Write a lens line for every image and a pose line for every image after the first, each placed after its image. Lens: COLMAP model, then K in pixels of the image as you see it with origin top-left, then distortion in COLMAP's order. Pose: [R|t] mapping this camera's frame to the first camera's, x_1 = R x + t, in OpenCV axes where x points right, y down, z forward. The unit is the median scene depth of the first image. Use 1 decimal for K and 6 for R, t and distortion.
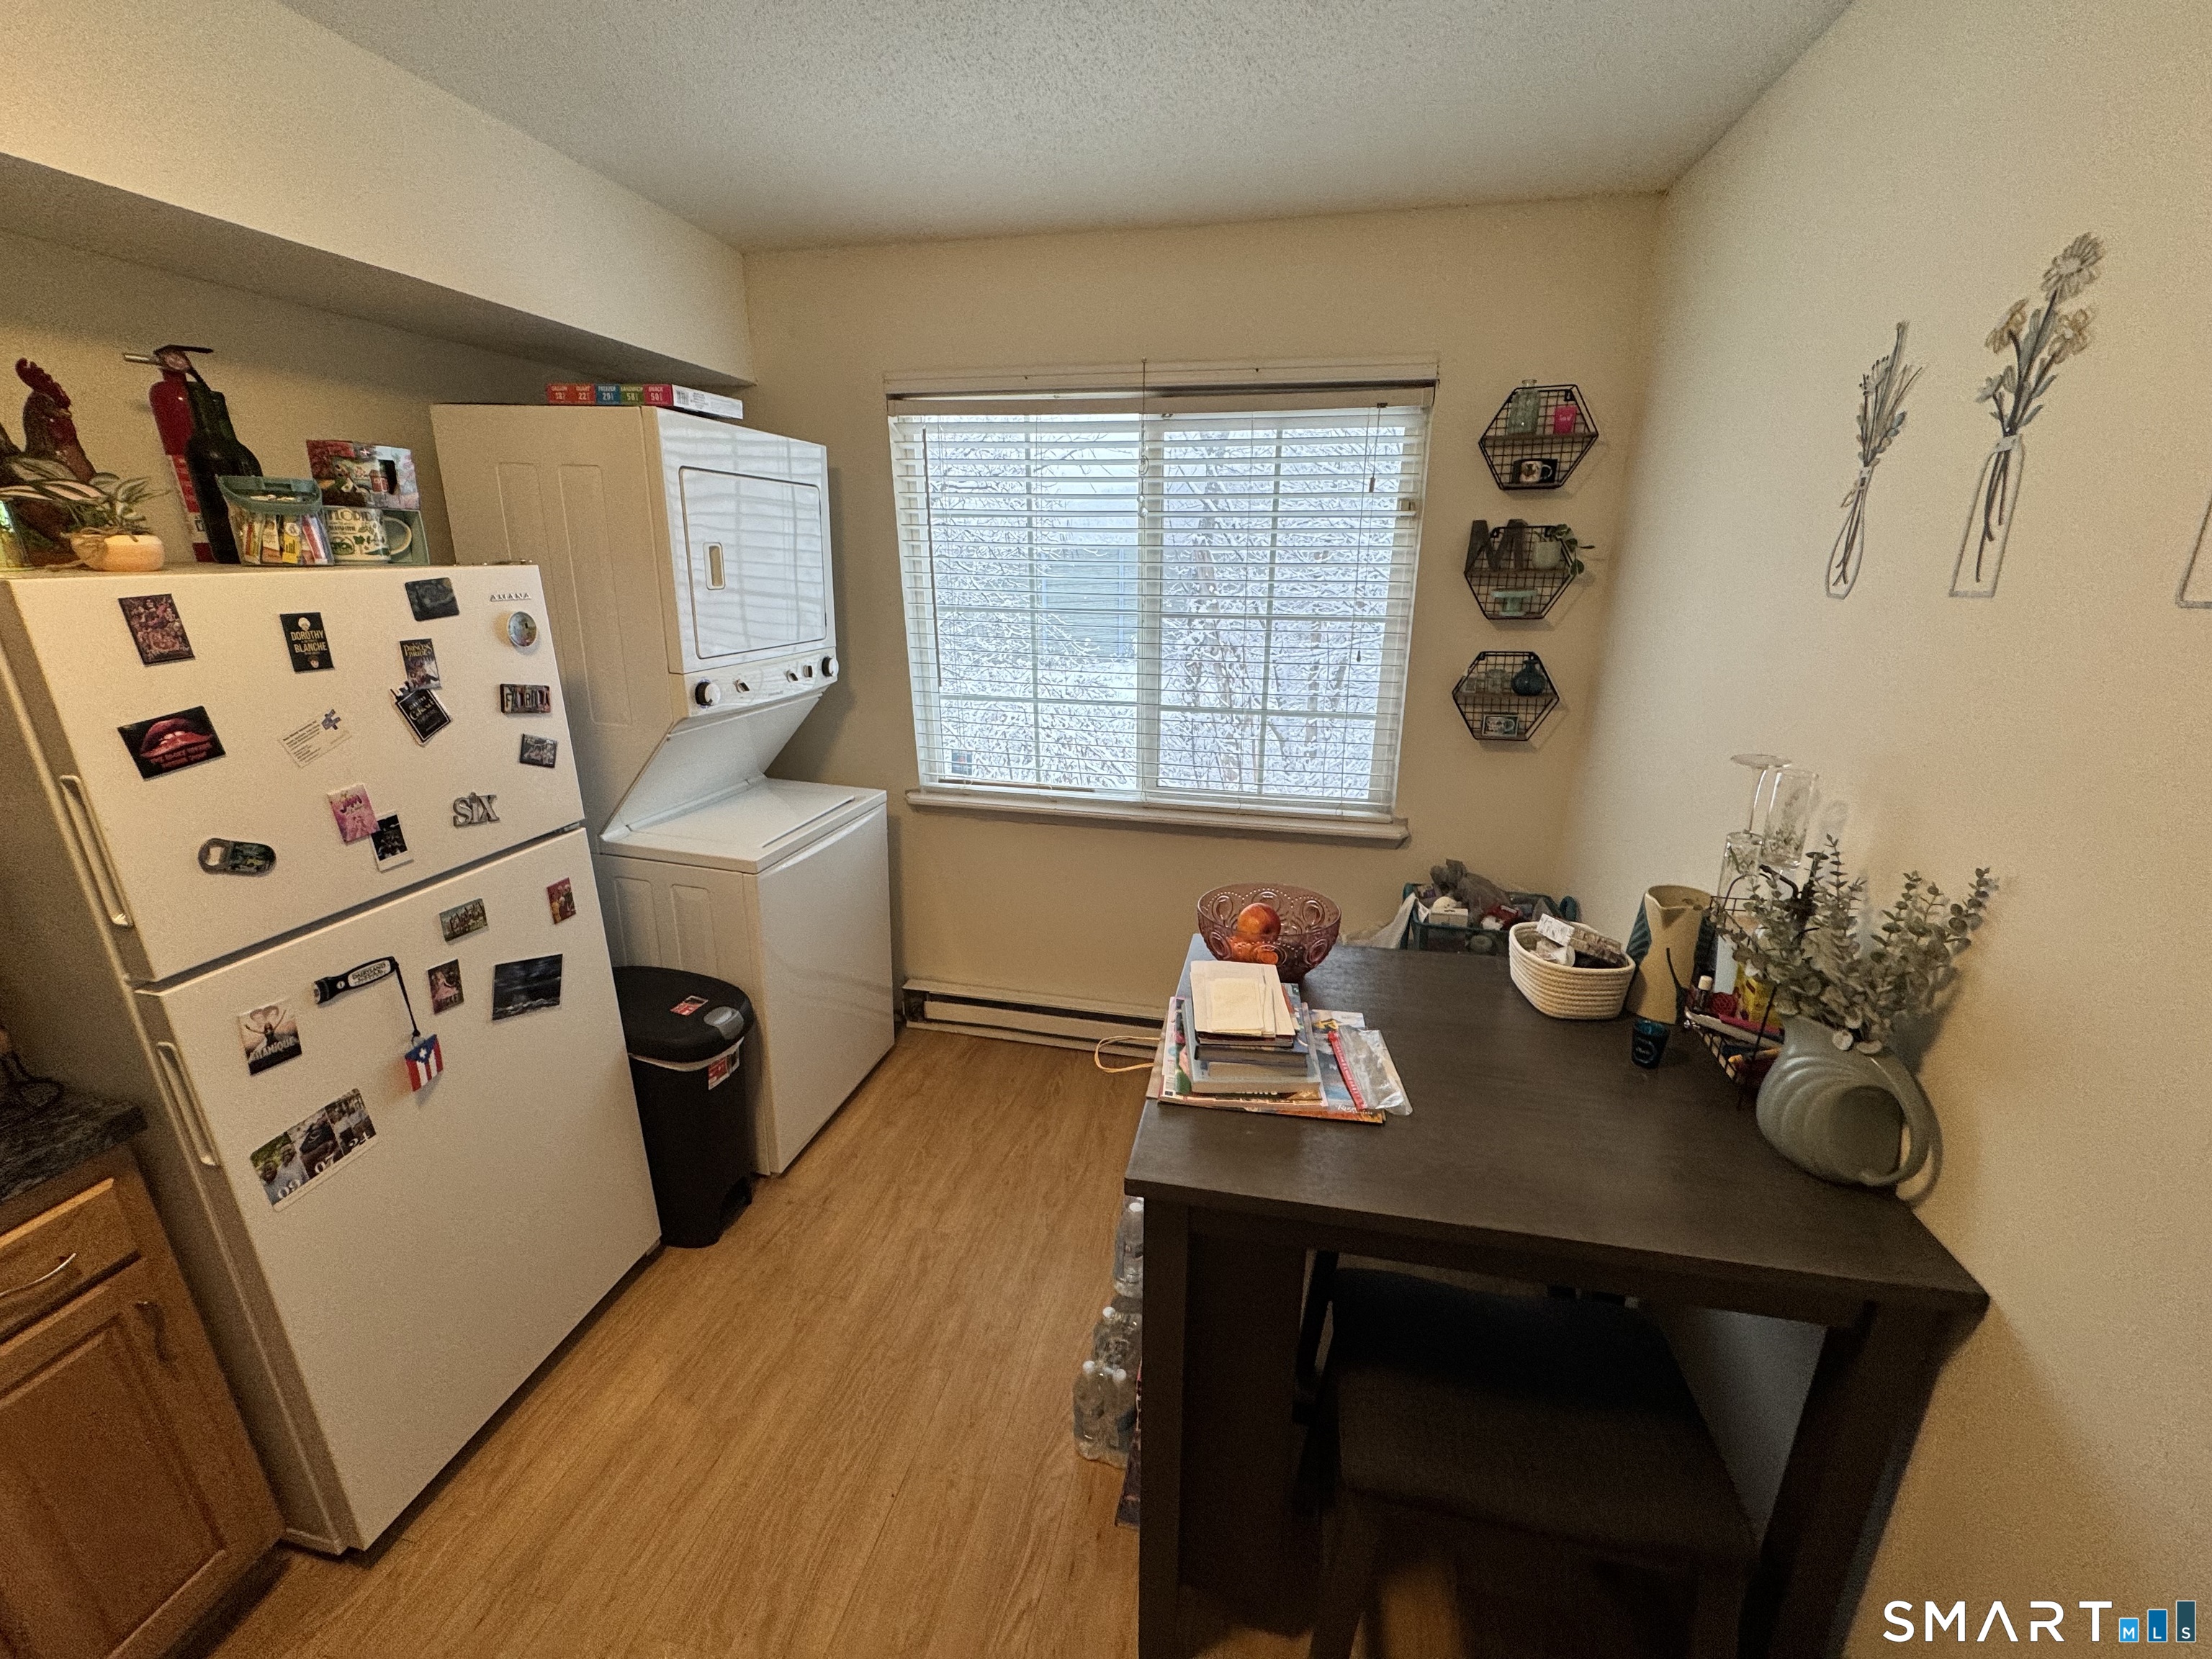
lens RADIAL K [[877.1, 0, 1107.1], [0, 877.1, 828.6], [0, 0, 1]] dist [-0.001606, 0.000691]
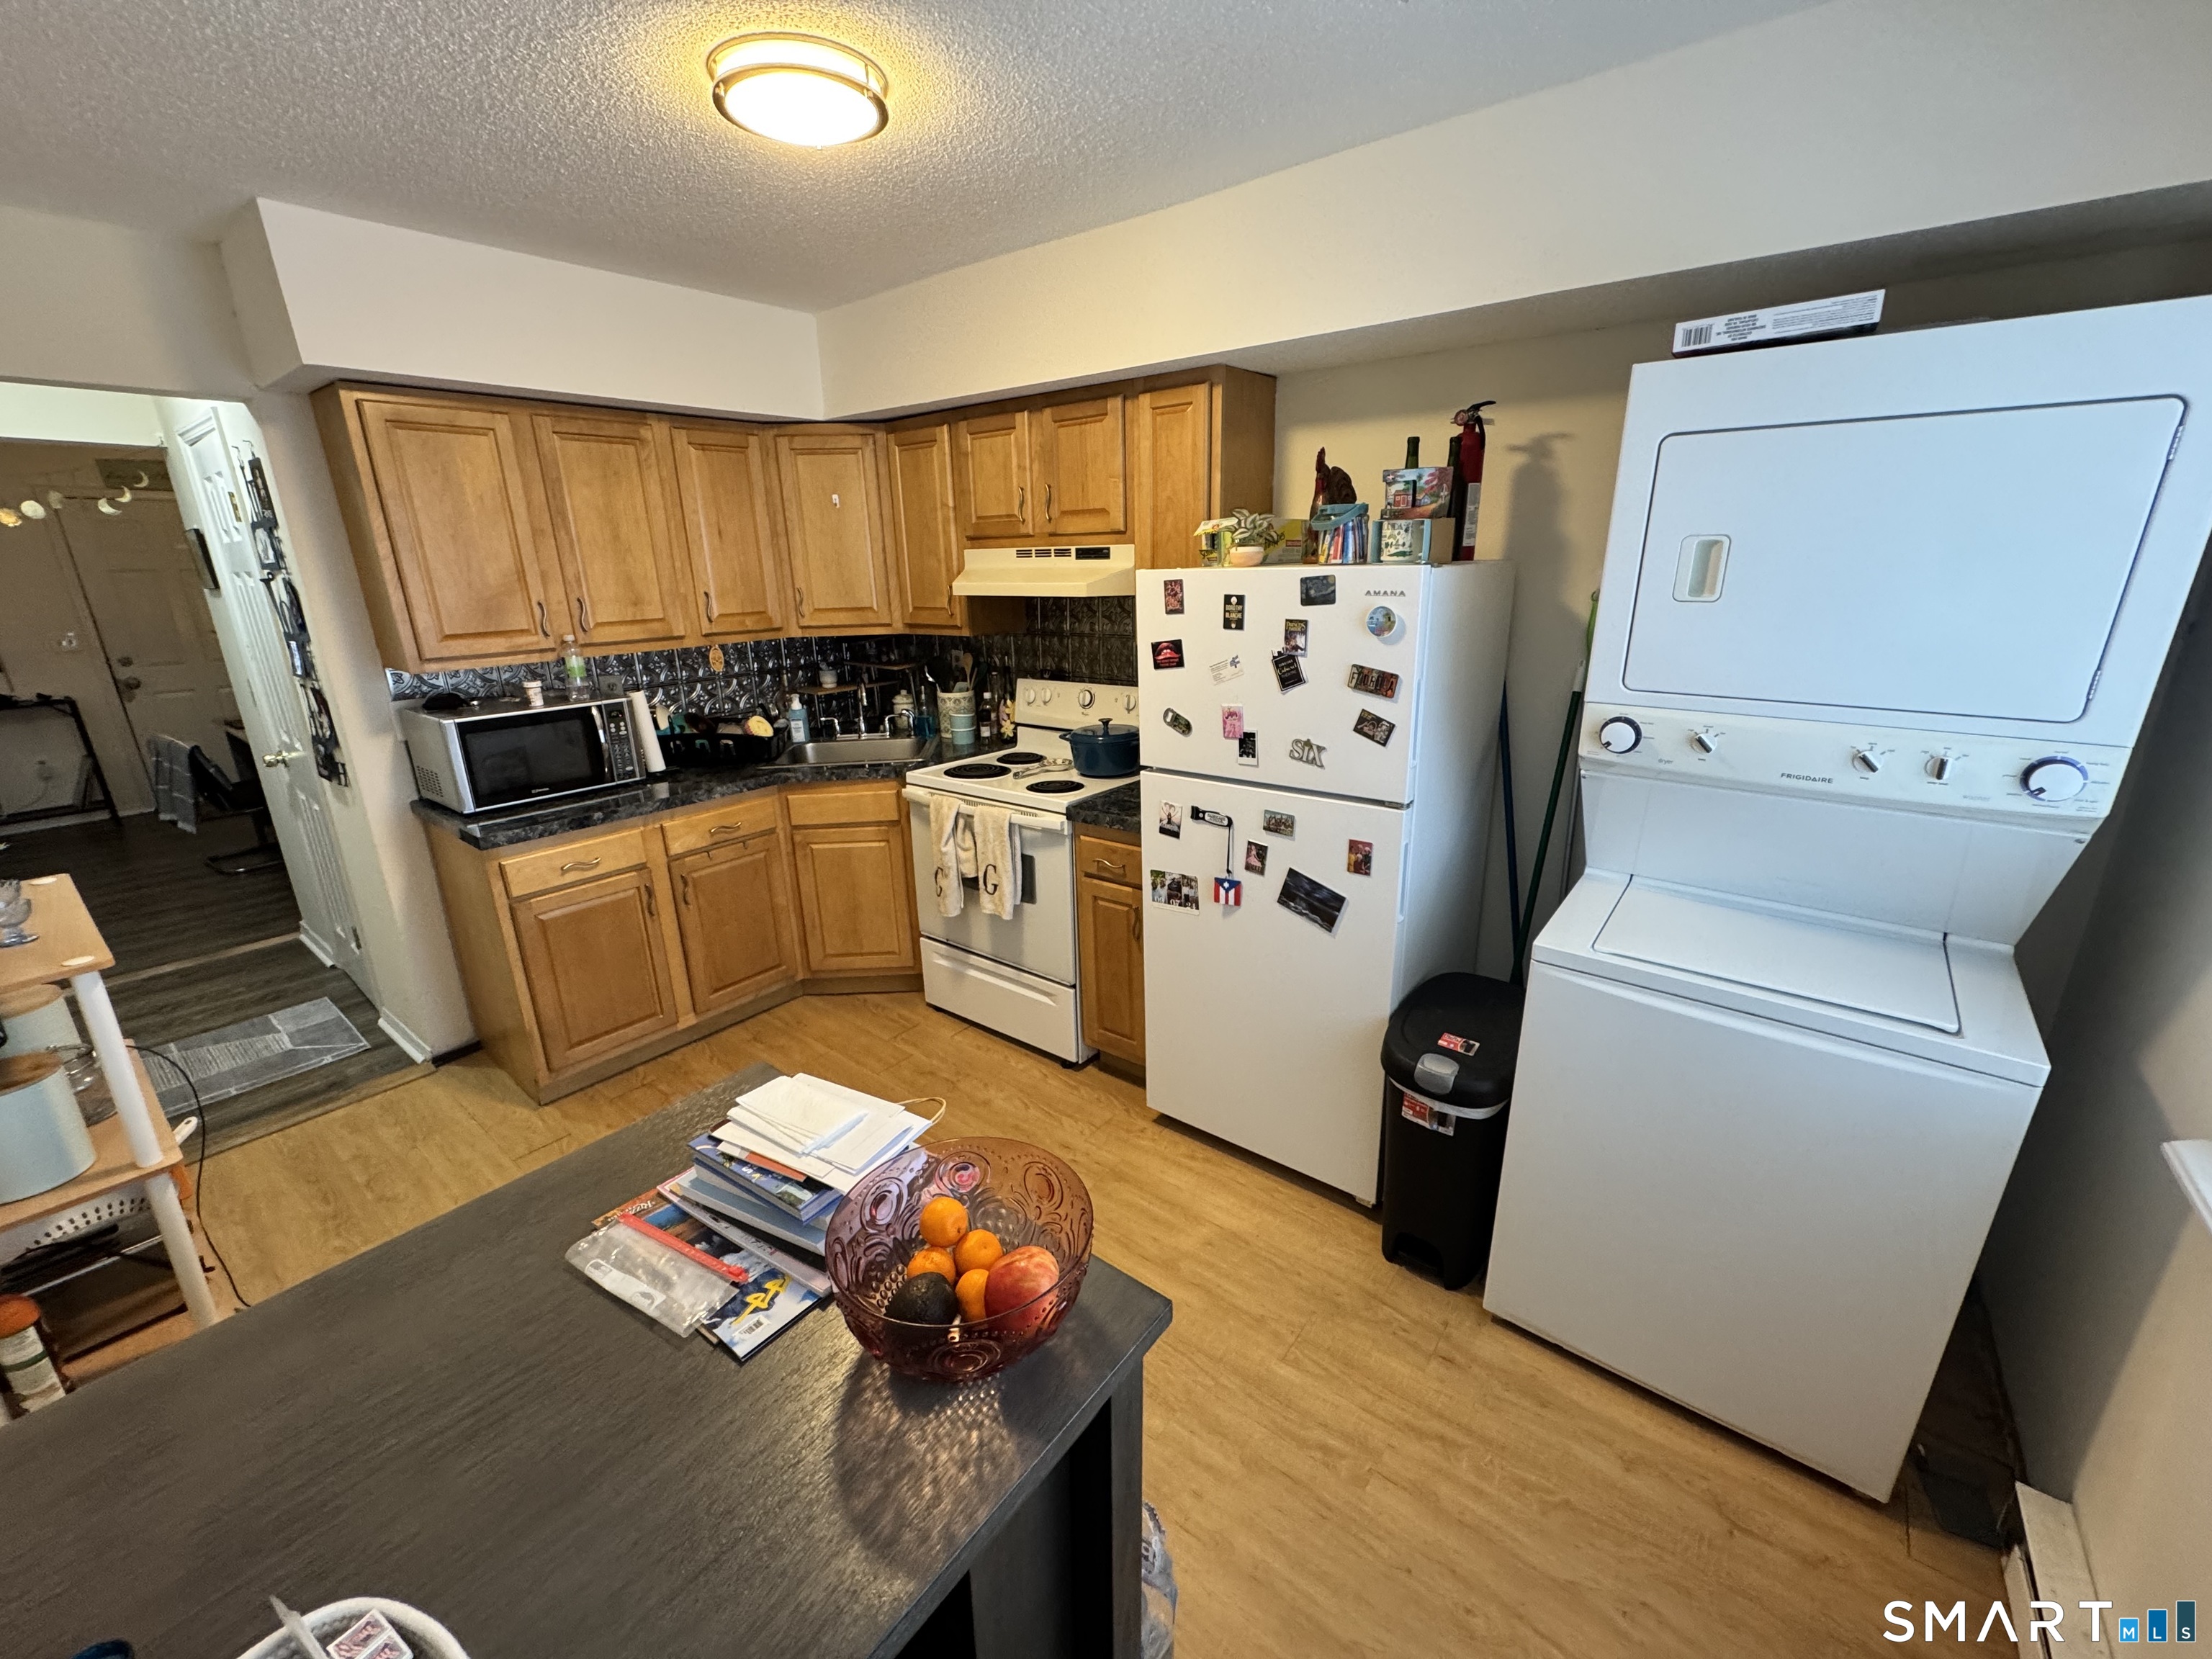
lens RADIAL K [[877.1, 0, 1108.3], [0, 877.1, 830.6], [0, 0, 1]] dist [-0.001606, 0.000691]
pose [[-0.434218, 0.272364, -0.858646, 0.442899], [-0.256806, 0.876212, 0.407803, -0.296096], [0.863427, 0.397581, -0.310522, 0.942436]]
